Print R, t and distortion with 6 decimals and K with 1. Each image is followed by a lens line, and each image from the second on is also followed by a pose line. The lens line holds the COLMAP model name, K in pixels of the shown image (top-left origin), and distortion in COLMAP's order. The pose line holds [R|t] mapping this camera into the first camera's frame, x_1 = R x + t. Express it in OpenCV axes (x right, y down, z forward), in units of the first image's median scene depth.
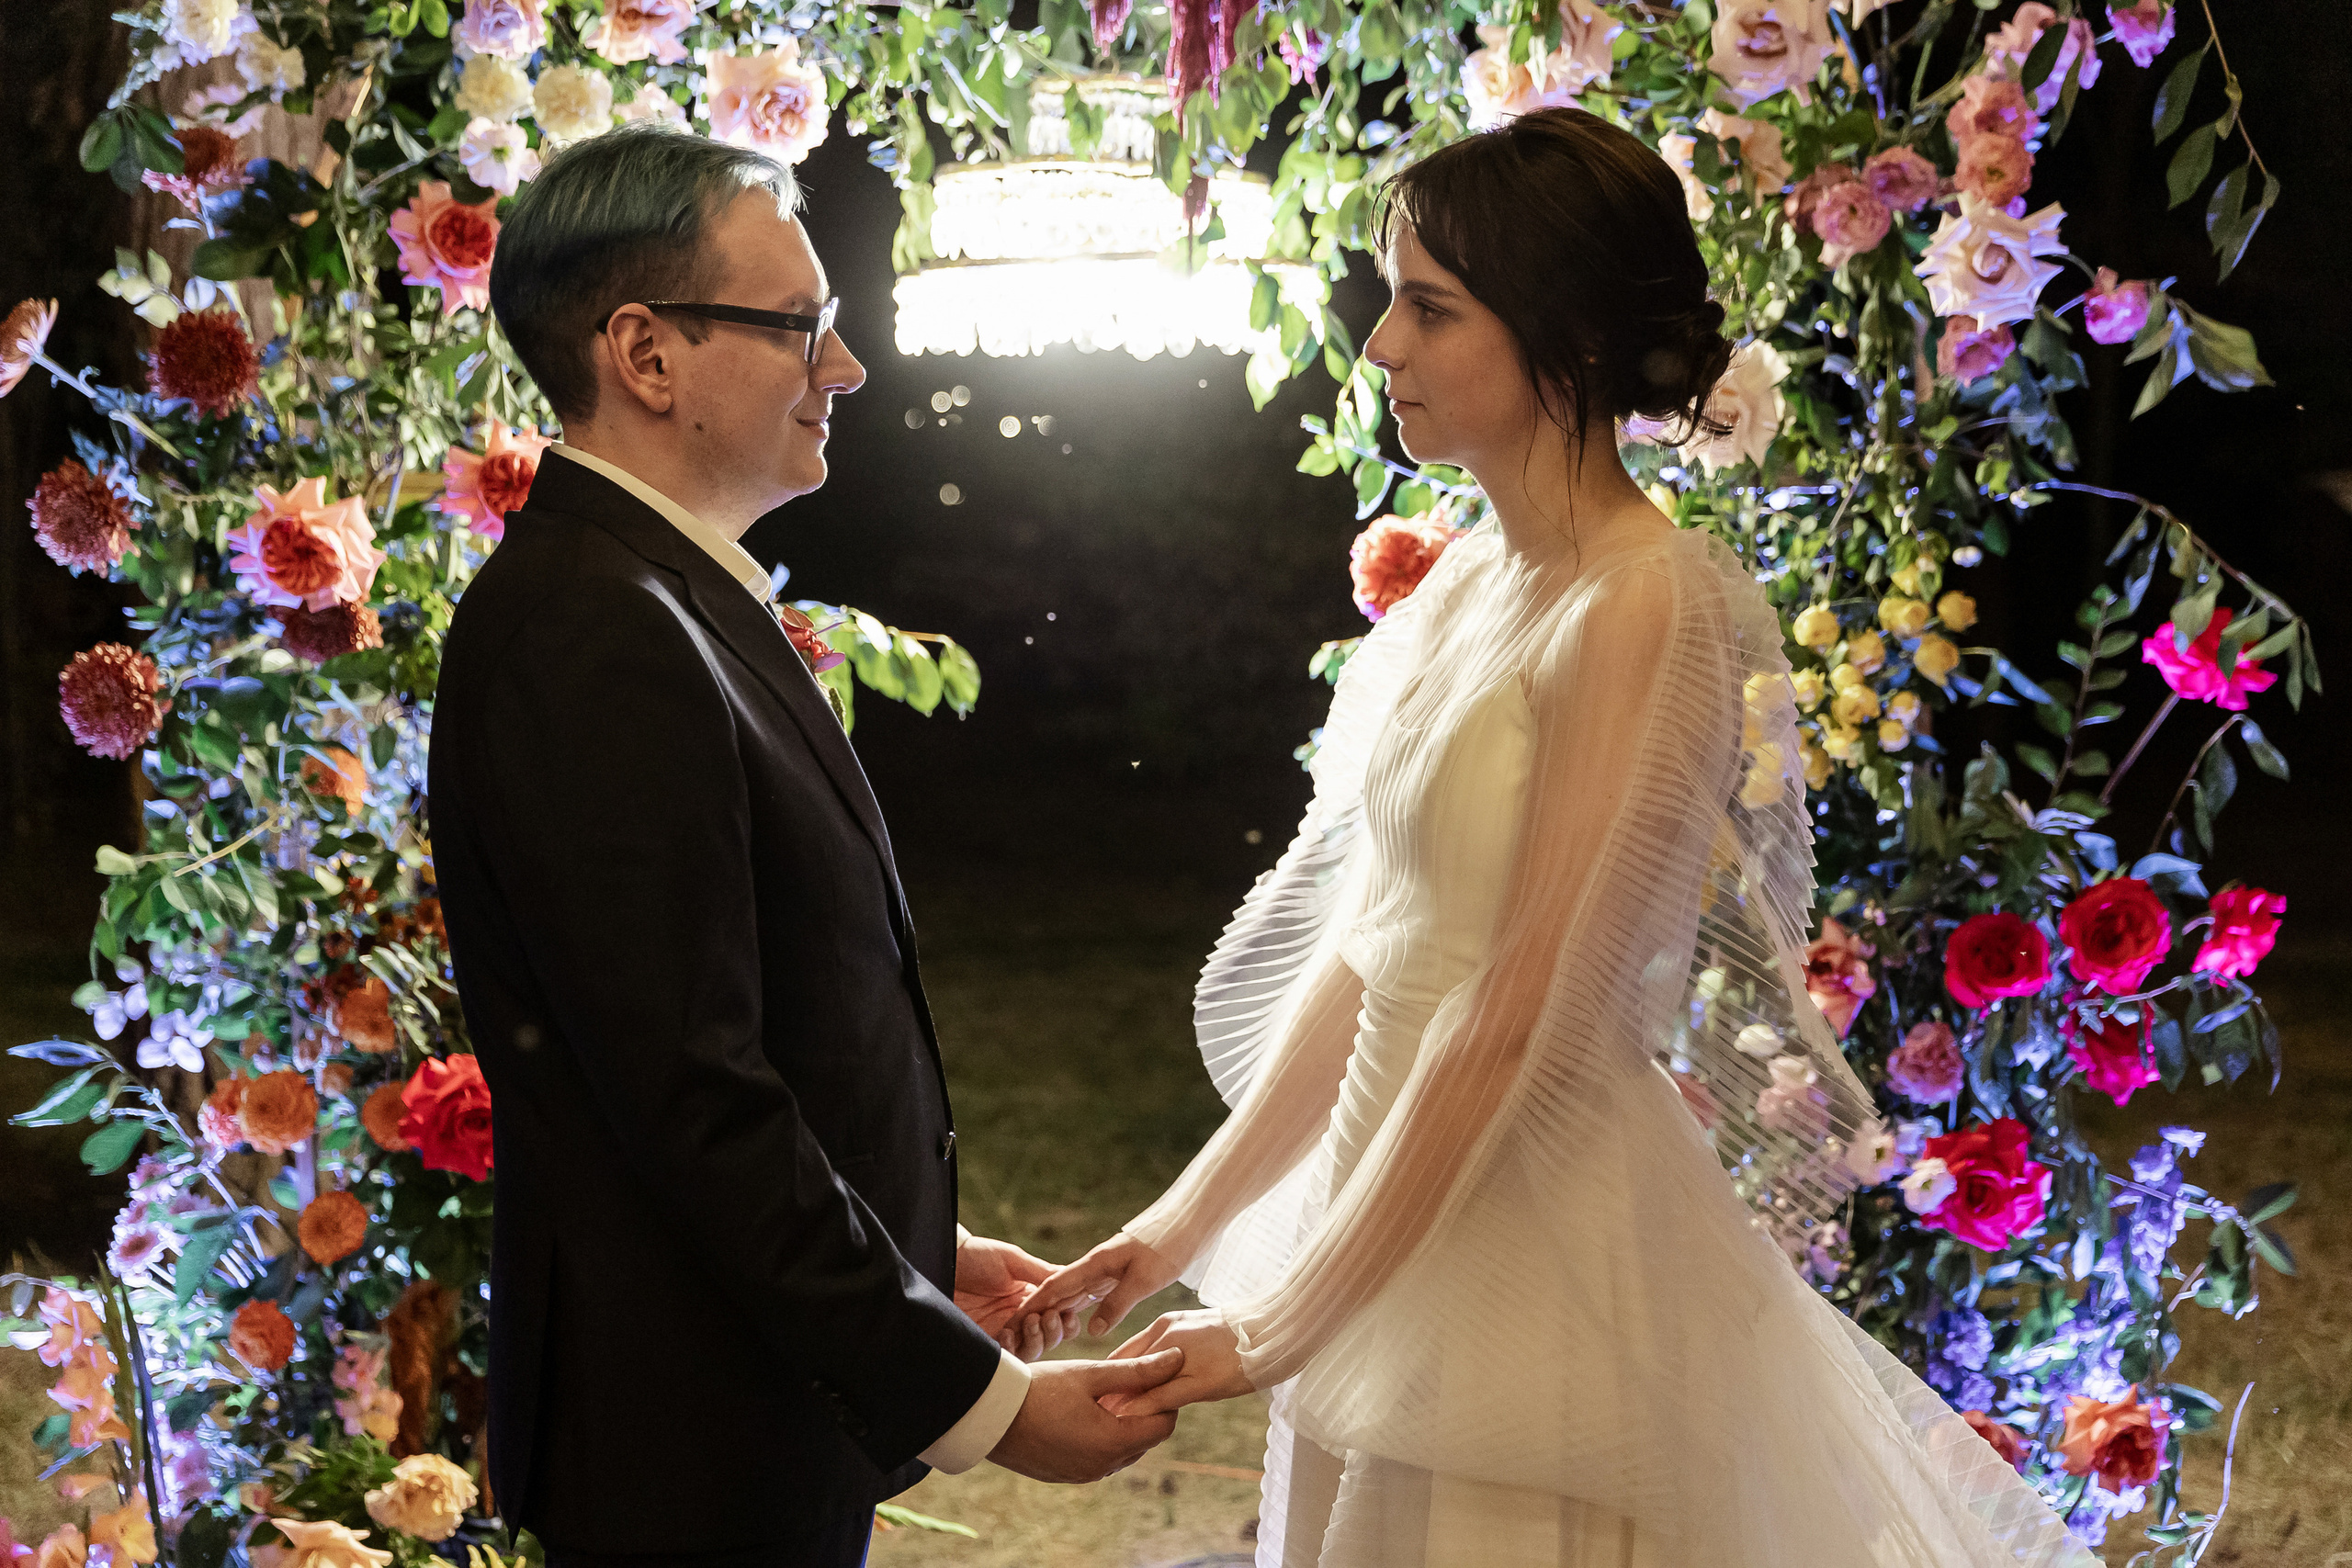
lens RADIAL K [[2947.6, 0, 1177.3], [0, 2947.6, 804.7], [0, 0, 1]] dist [0.003823, -0.003618]
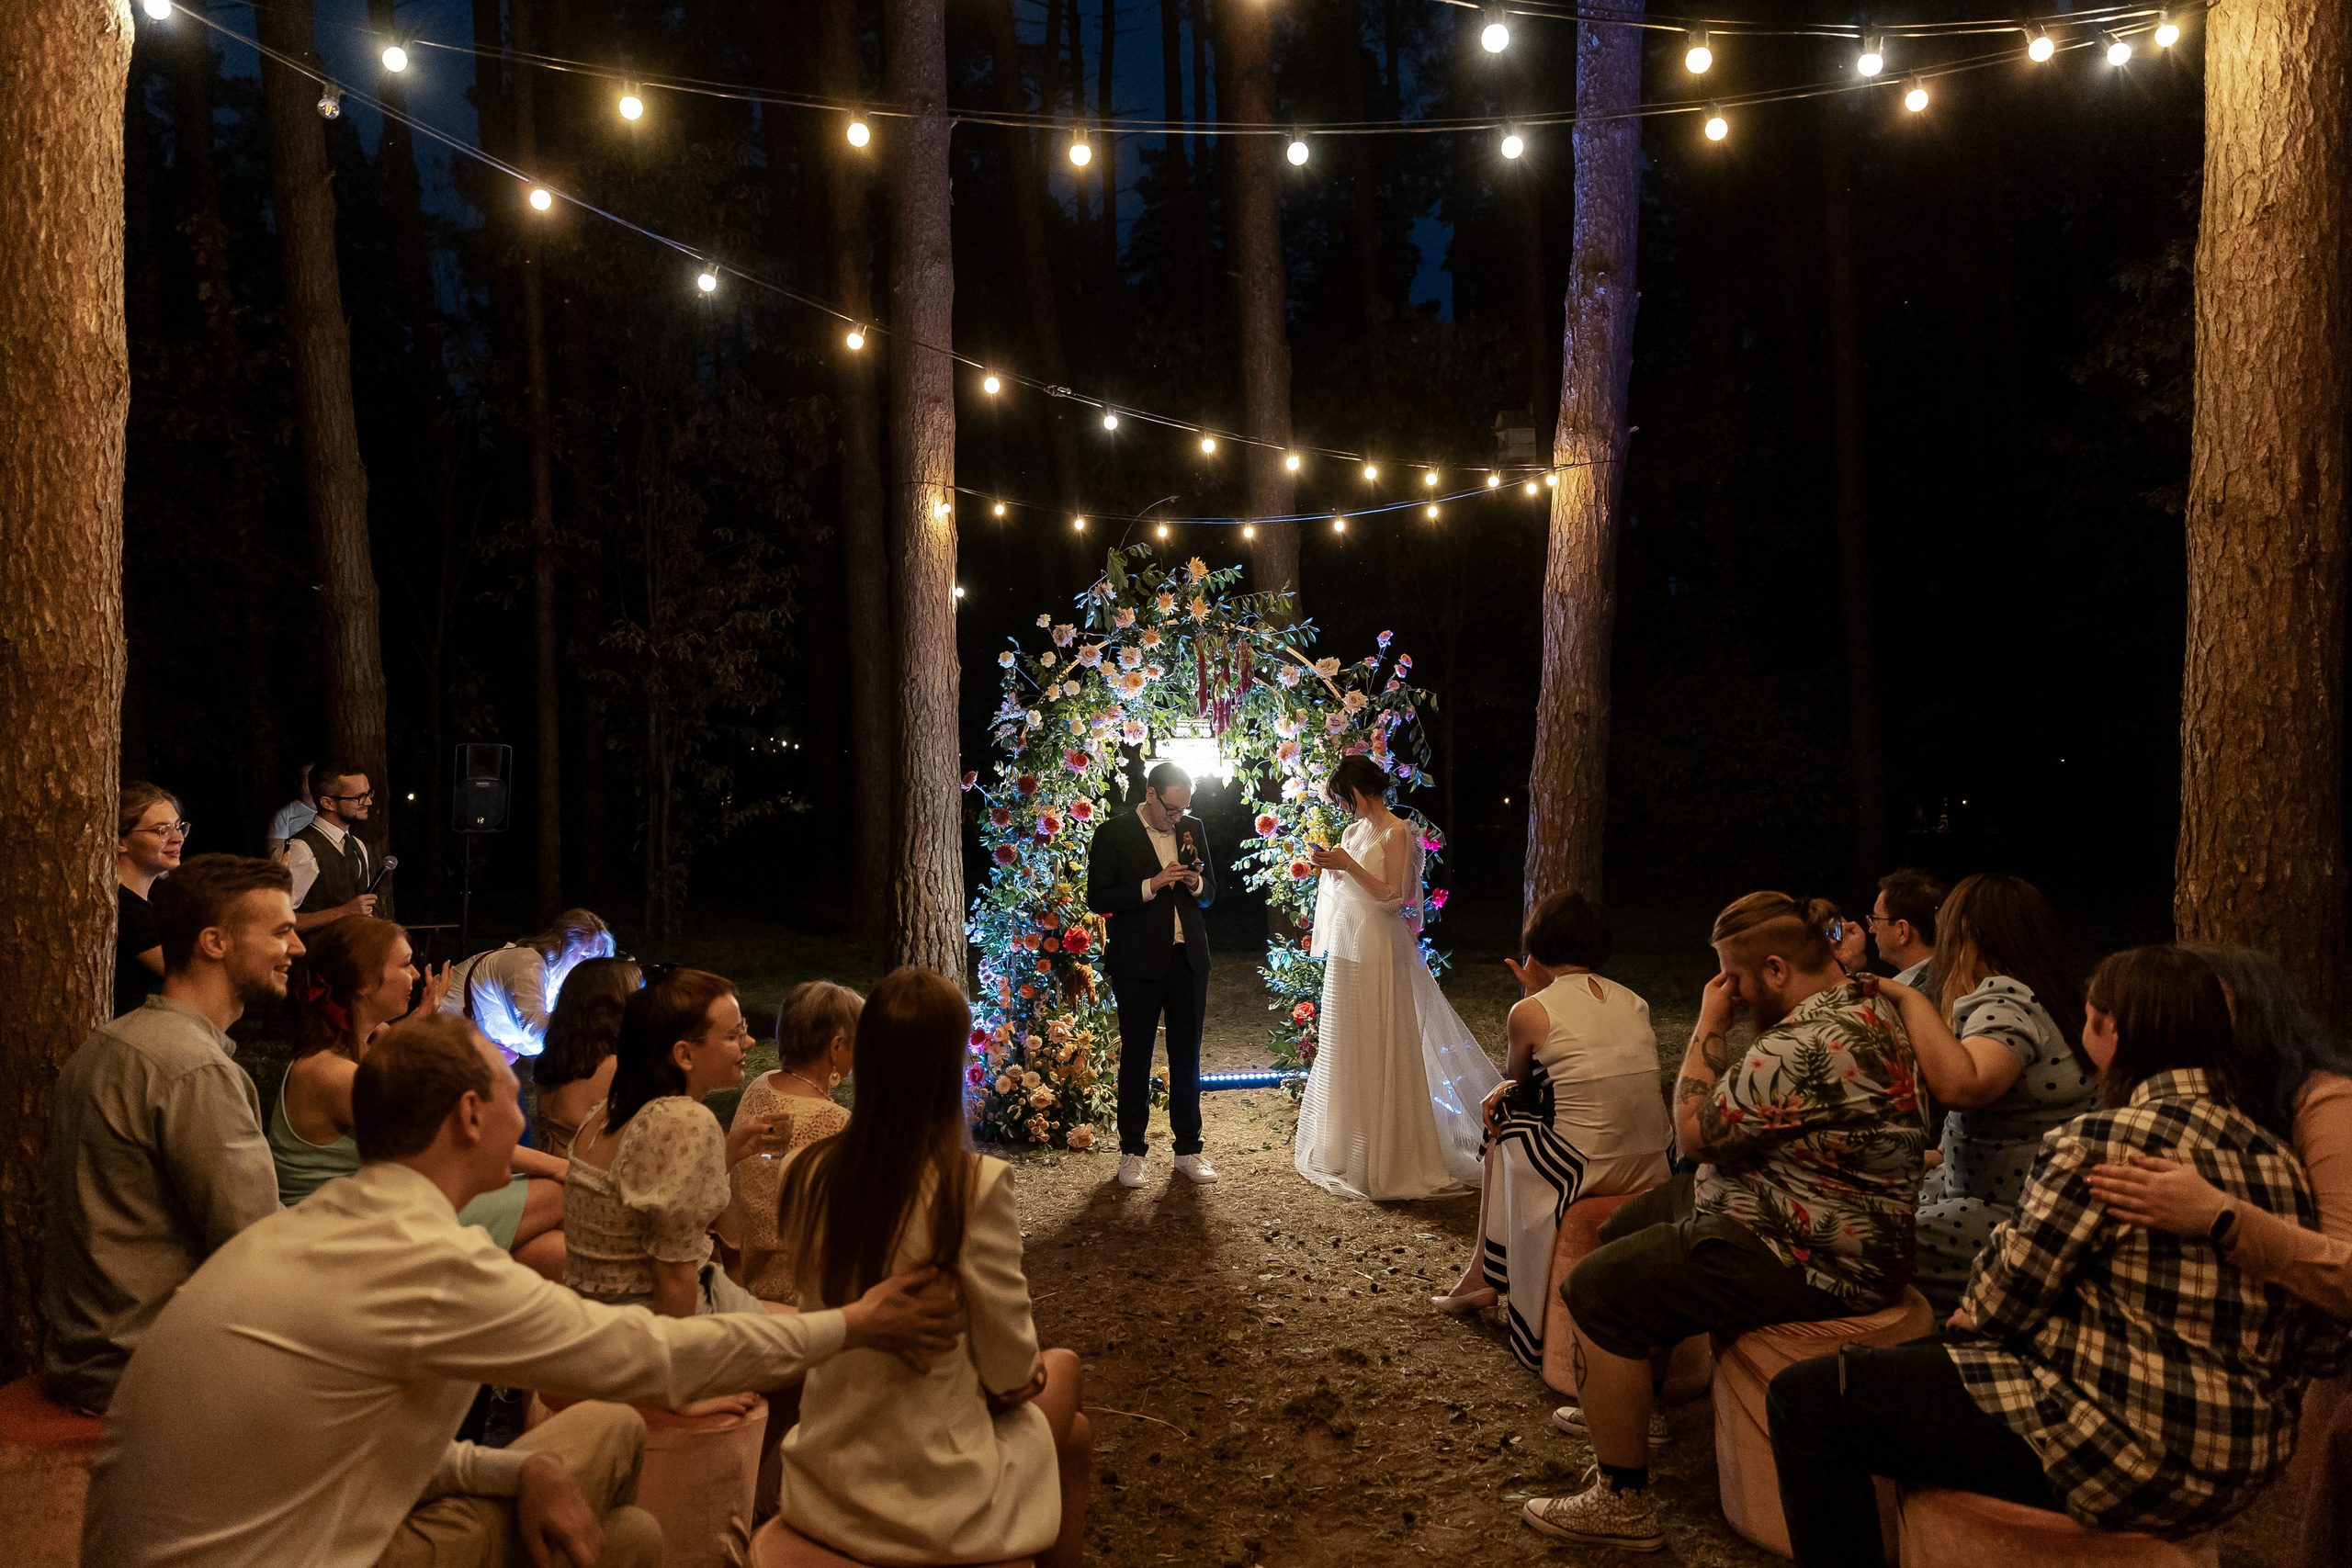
lens RADIAL K [[1550.8, 0, 1161.1], [0, 1550.8, 790.6], [0, 0, 1]] dist [0.010491, -0.002750]
pose [[0.994787, -0.011250, 0.101348, -0.354692], [0.021473, 0.994720, -0.100350, 0.119103], [-0.099684, 0.102003, 0.989777, -1.531820]]
